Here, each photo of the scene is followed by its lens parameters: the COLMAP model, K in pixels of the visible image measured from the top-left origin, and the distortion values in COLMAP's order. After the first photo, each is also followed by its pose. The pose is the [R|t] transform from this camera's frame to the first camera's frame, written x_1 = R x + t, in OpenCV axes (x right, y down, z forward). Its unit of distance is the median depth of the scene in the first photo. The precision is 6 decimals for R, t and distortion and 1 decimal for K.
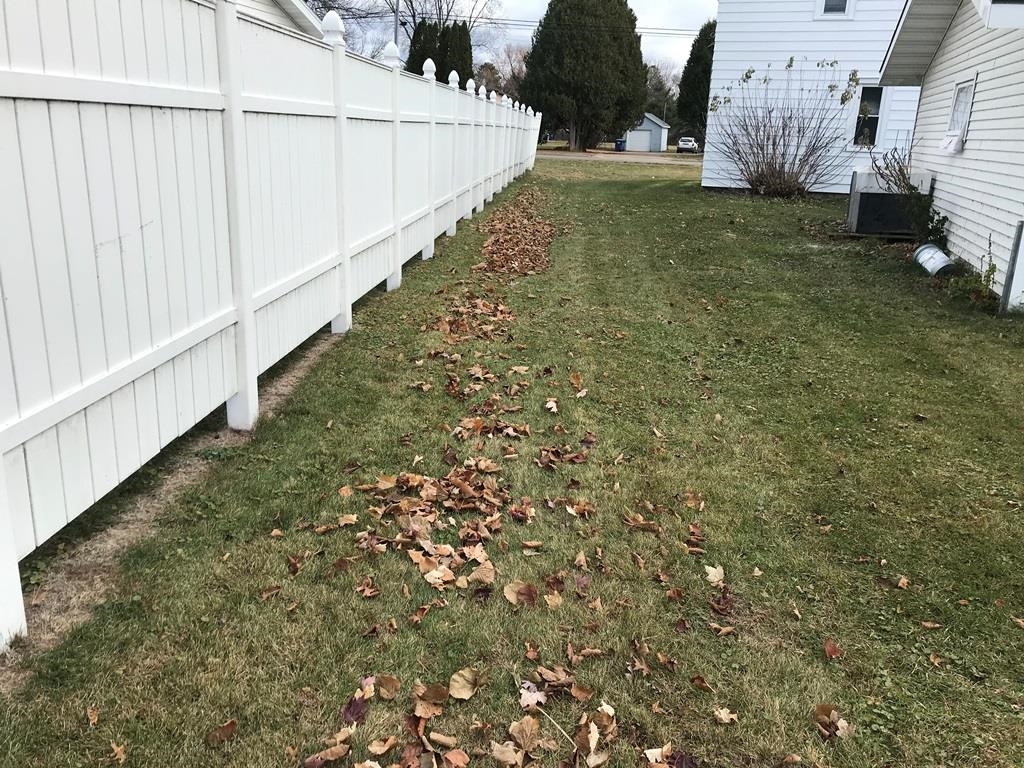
lens RADIAL K [[841.5, 0, 508.7], [0, 841.5, 385.3], [0, 0, 1]] dist [0.039689, -0.019626]
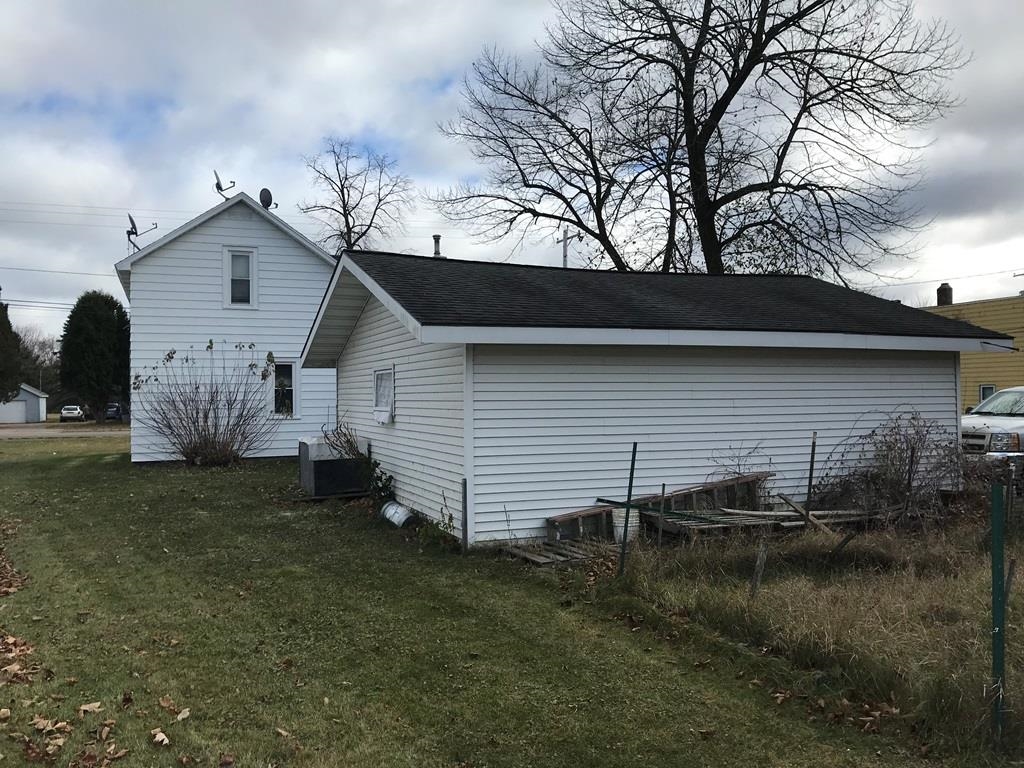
lens RADIAL K [[841.5, 0, 515.6], [0, 841.5, 378.1], [0, 0, 1]] dist [0.039689, -0.019626]
pose [[0.771024, -0.029178, 0.636137, -0.195885], [0.220598, 0.949335, -0.223830, -0.046617], [-0.597376, 0.312909, 0.738397, -0.050068]]
